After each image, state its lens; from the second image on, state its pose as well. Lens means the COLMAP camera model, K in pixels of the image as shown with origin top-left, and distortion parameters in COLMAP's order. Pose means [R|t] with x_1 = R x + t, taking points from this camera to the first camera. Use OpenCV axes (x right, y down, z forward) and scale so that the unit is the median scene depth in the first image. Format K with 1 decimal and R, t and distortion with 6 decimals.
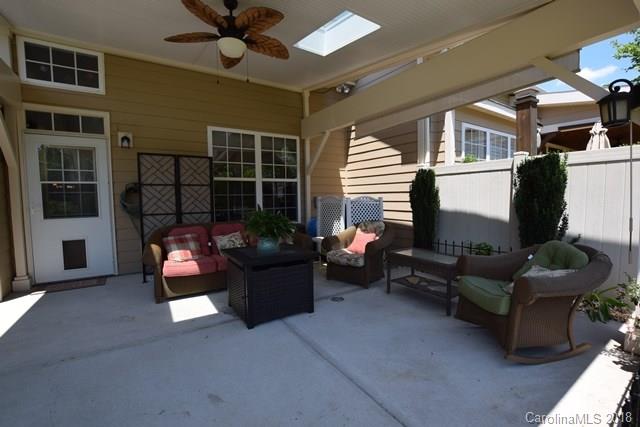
lens RADIAL K [[286.3, 0, 325.0], [0, 286.3, 215.0], [0, 0, 1]] dist [-0.016922, -0.000917]
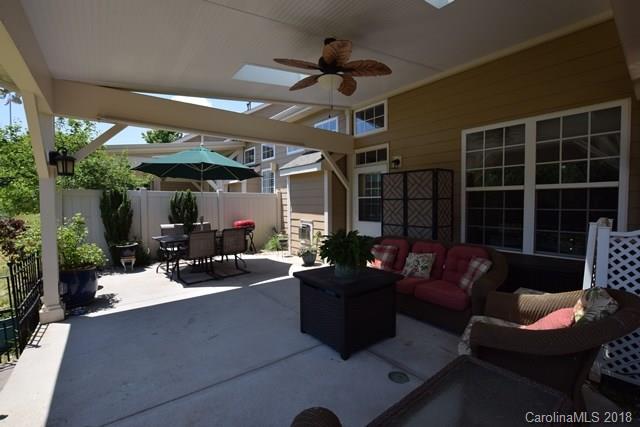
lens RADIAL K [[286.3, 0, 322.8], [0, 286.3, 216.5], [0, 0, 1]] dist [-0.016922, -0.000917]
pose [[0.077732, 0.066852, -0.994730, 0.538851], [-0.058994, 0.996309, 0.062349, -0.089584], [0.995227, 0.053836, 0.081389, 0.605354]]
